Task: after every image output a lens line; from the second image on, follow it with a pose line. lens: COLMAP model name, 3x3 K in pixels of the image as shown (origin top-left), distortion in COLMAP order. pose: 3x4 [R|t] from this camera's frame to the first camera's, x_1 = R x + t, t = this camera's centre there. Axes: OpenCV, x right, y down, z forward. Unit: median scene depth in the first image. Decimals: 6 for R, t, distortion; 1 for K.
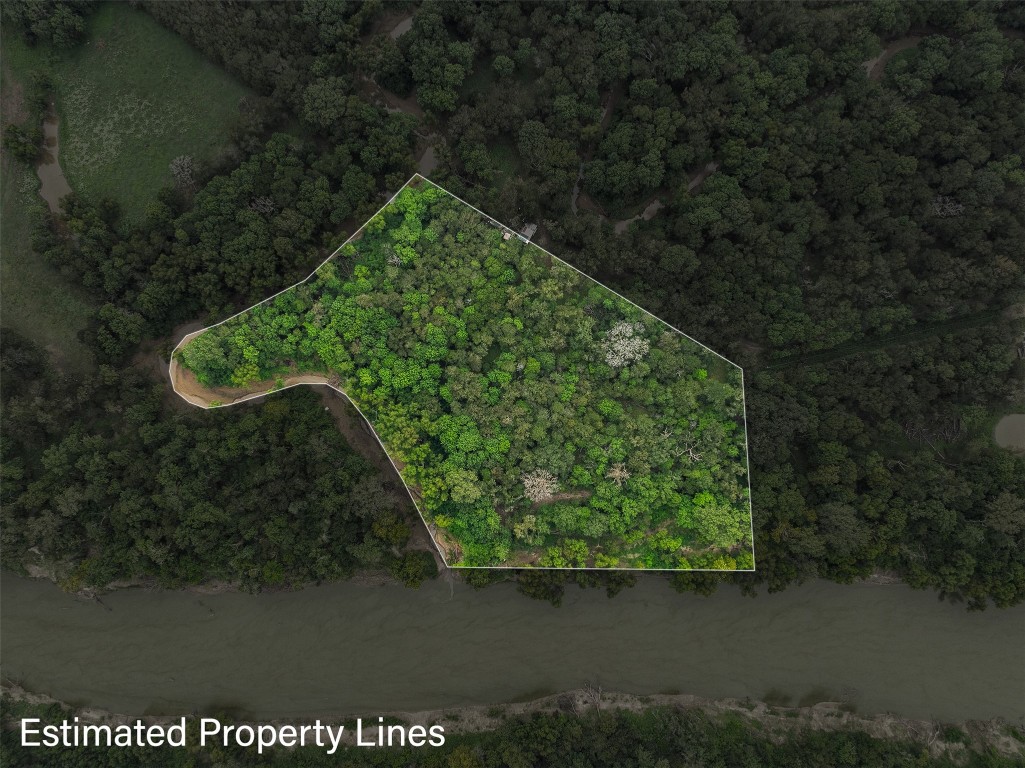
lens RADIAL K [[710.1, 0, 512.5], [0, 710.1, 384.0], [0, 0, 1]] dist [-0.042562, 0.004462]
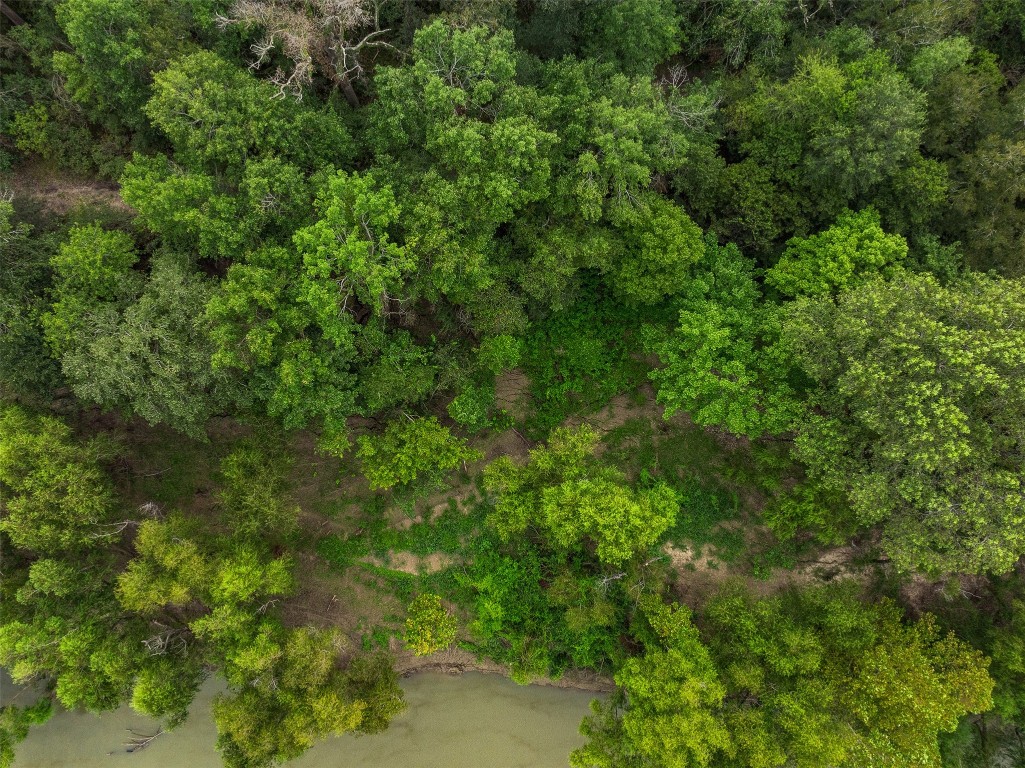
lens RADIAL K [[710.1, 0, 512.5], [0, 710.1, 384.0], [0, 0, 1]] dist [-0.042562, 0.004462]
pose [[0.993570, 0.113121, 0.004798, 0.196729], [-0.113134, 0.993577, 0.002475, 0.197230], [-0.004487, -0.003002, 0.999985, 0.833874]]
